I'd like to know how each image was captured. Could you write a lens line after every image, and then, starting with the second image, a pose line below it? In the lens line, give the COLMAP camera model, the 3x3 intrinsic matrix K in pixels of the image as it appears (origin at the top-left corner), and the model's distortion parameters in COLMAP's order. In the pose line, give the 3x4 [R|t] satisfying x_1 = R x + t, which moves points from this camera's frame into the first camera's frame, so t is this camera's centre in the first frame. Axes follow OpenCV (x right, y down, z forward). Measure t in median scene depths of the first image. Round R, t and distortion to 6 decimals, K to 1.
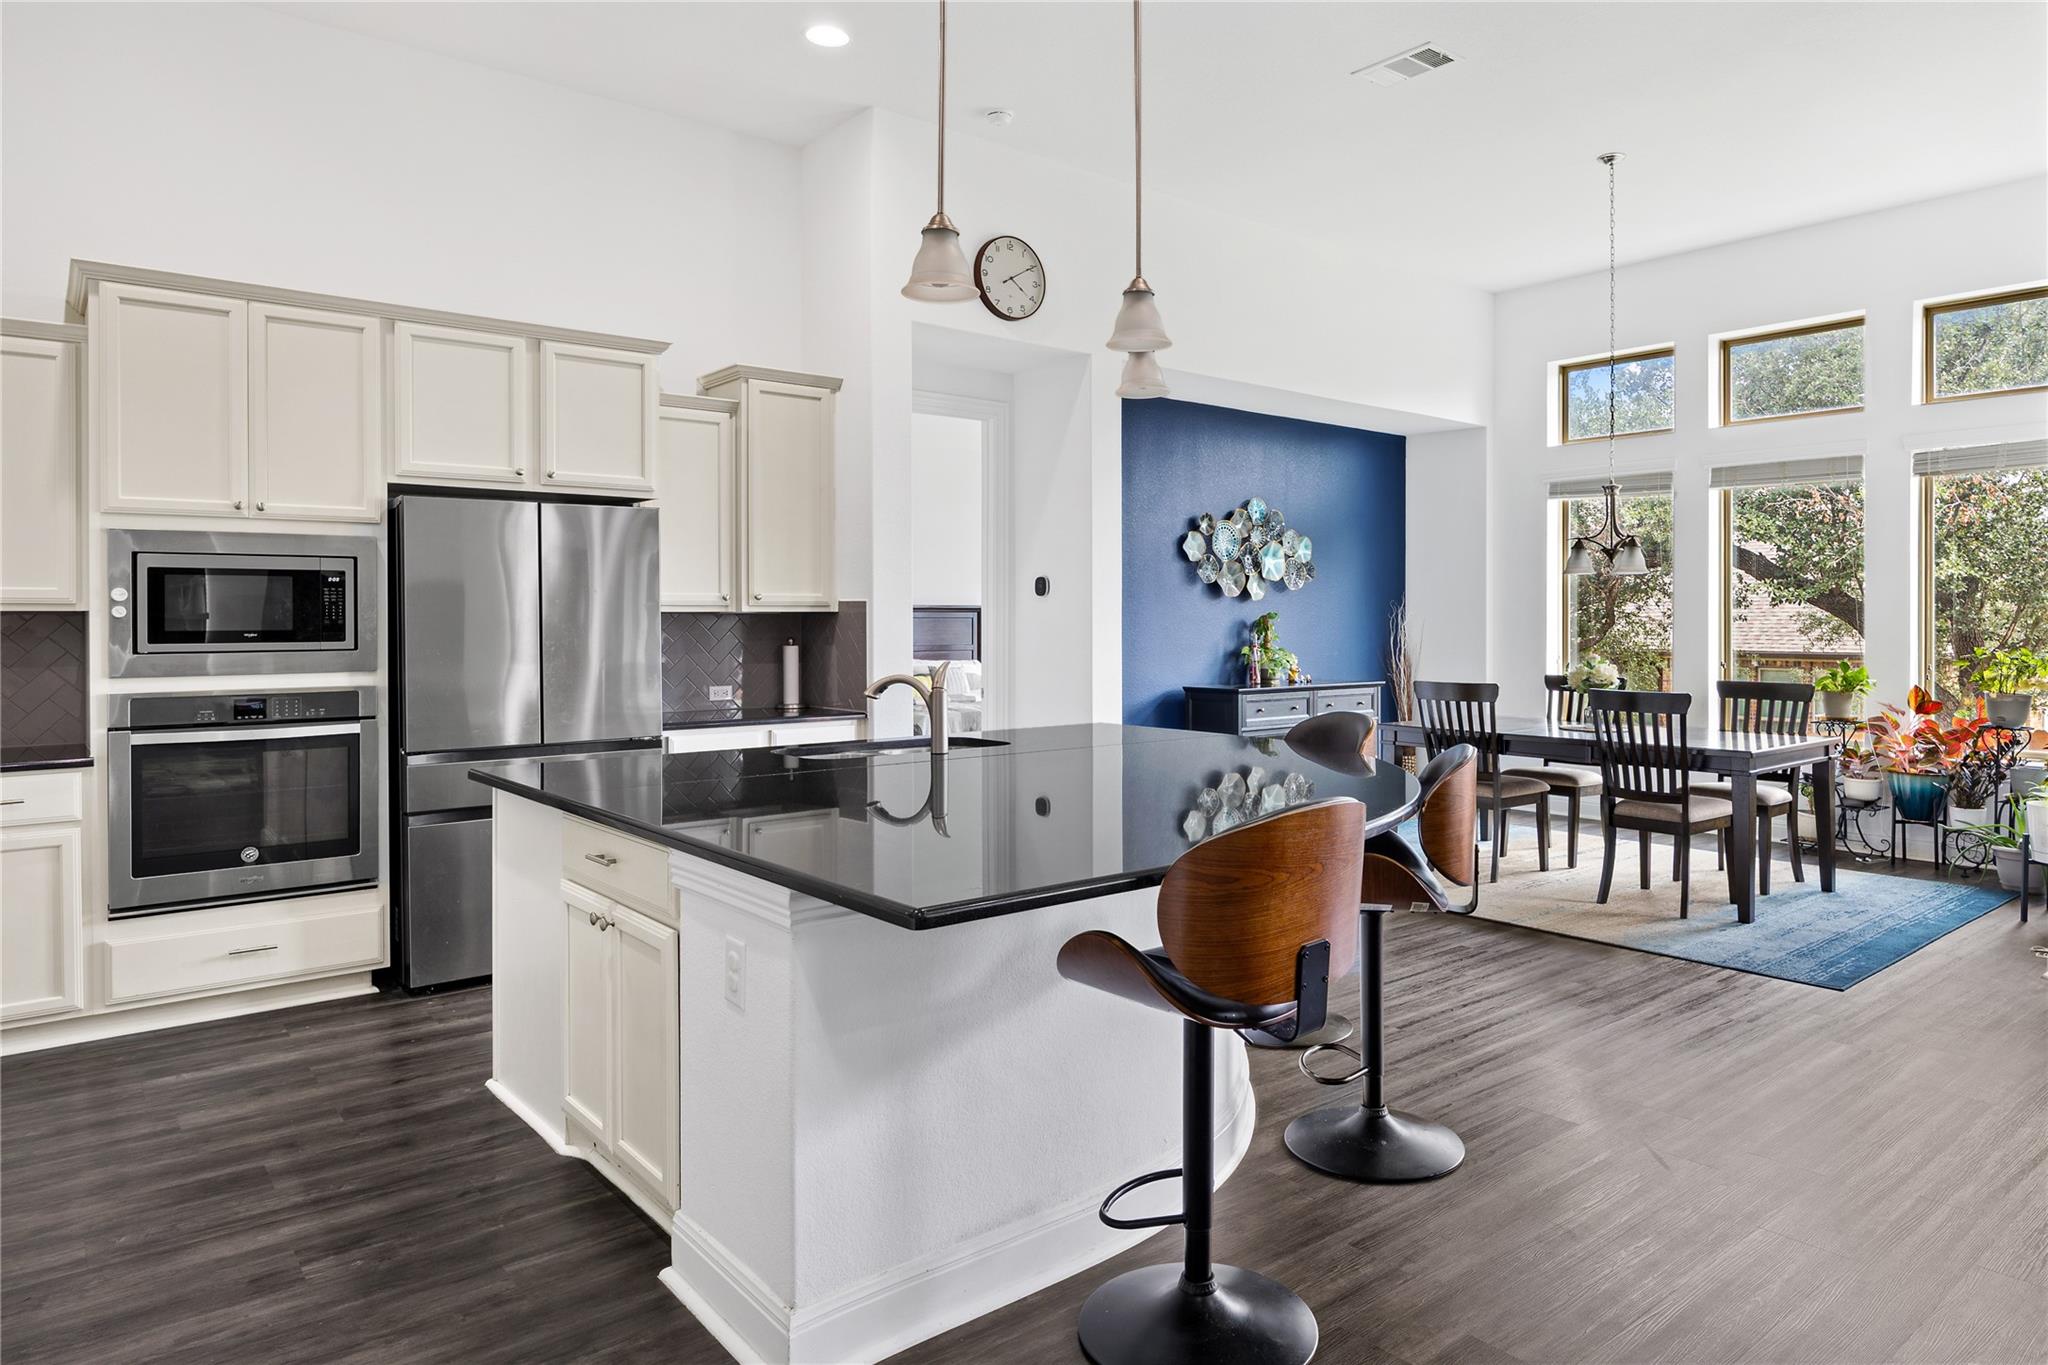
lens RADIAL K [[1236.0, 0, 1055.1], [0, 1236.0, 625.3], [0, 0, 1]] dist [-0.013120, 0.001420]
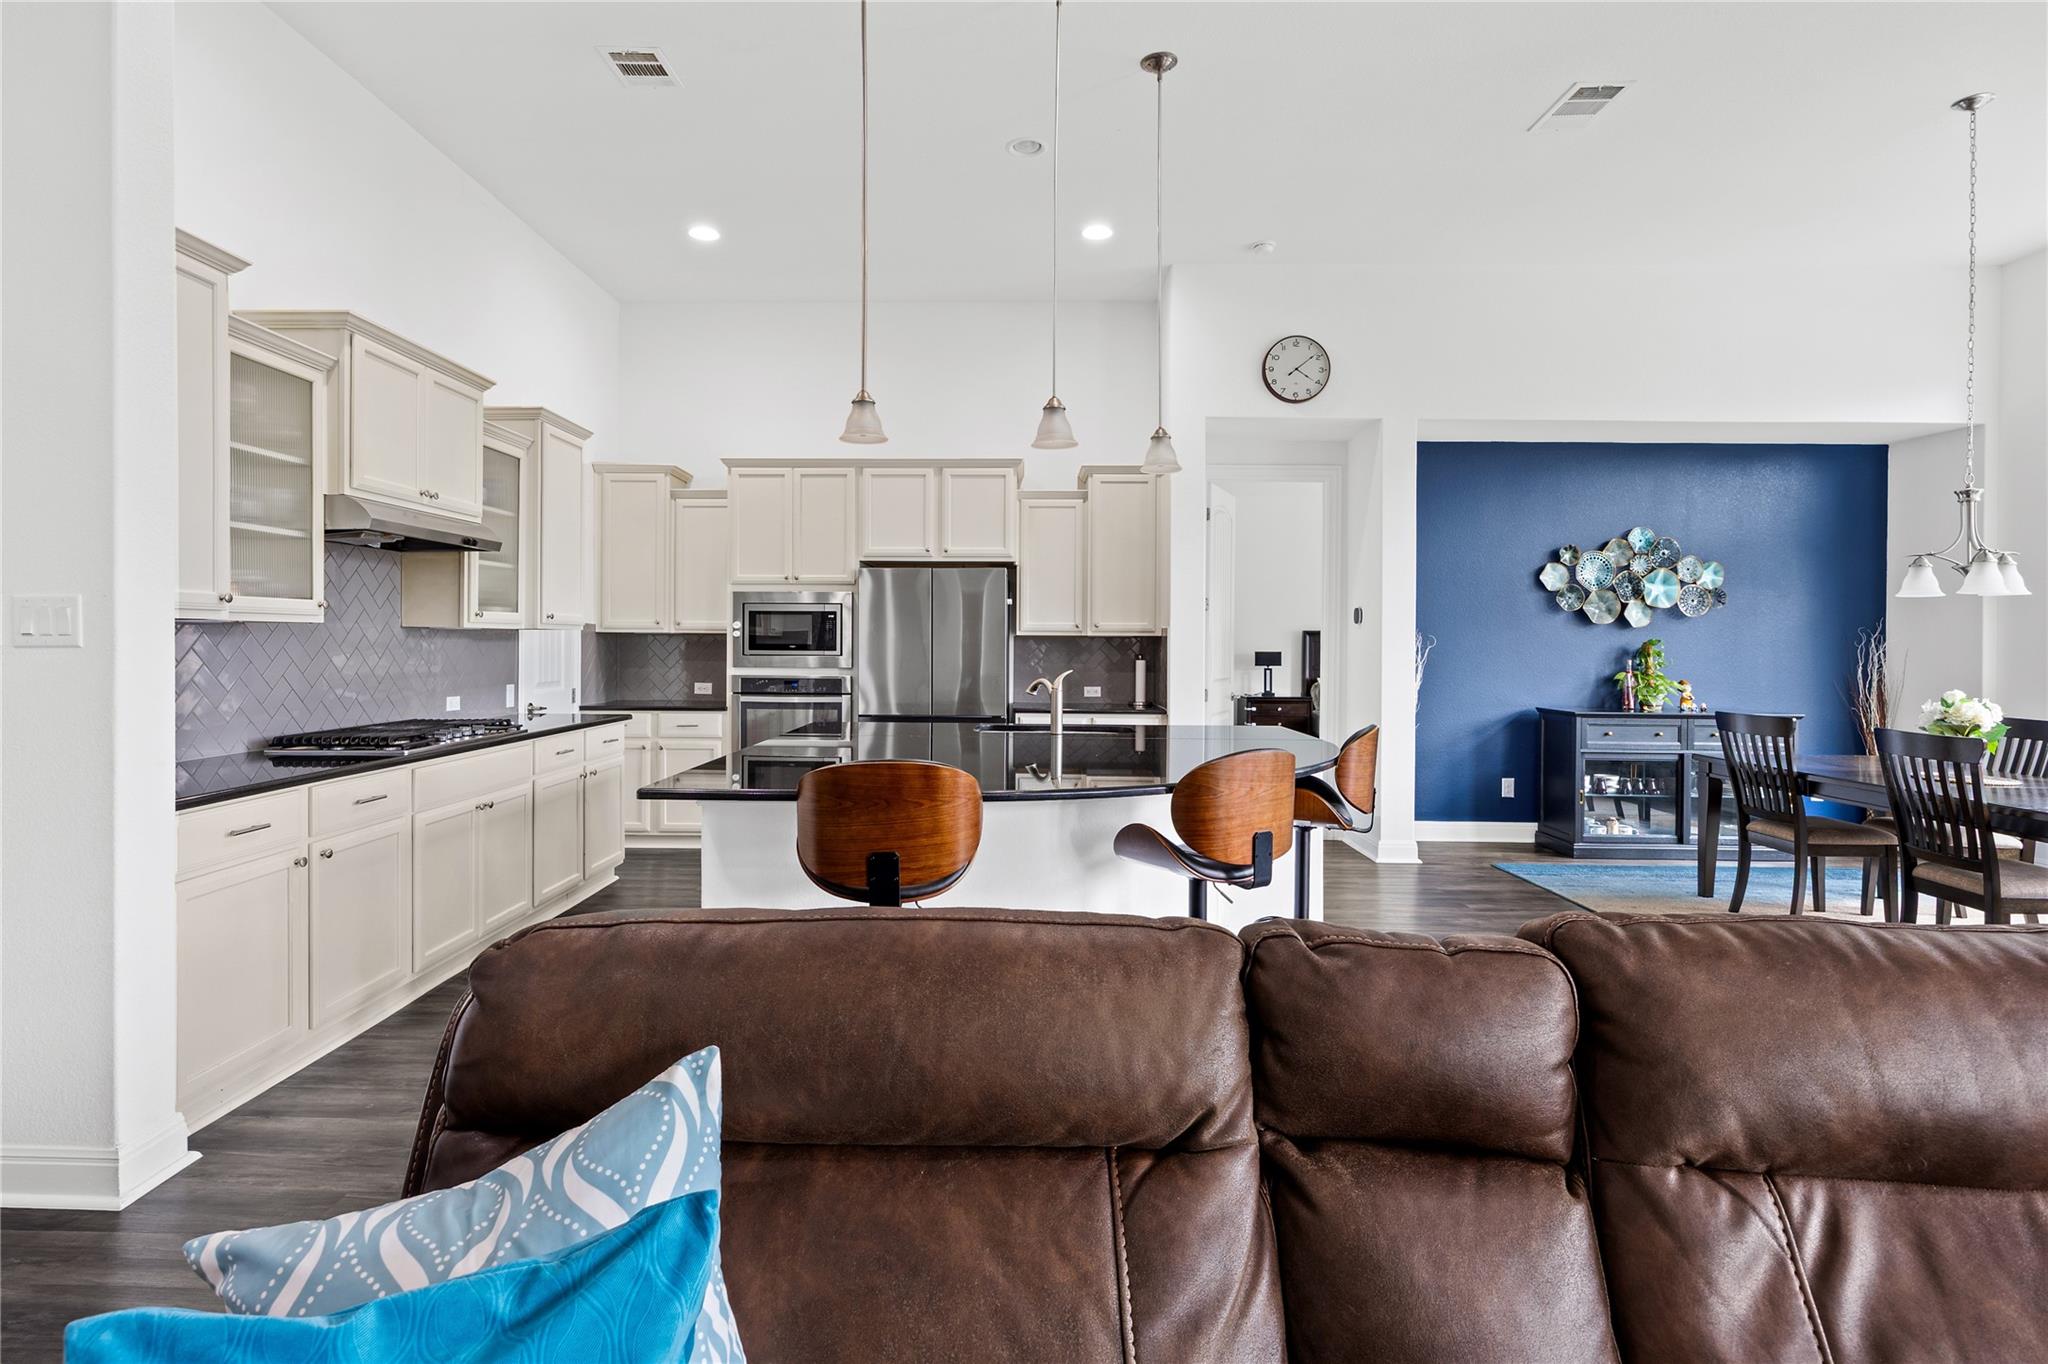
lens RADIAL K [[1020.4, 0, 1051.9], [0, 1020.4, 634.1], [0, 0, 1]] dist [-0.008888, 0.002124]
pose [[0.748126, 0.002307, -0.663553, 0.372993], [-0.013159, 0.999849, -0.011361, 0.001098], [0.663426, 0.017231, 0.748043, 0.057329]]
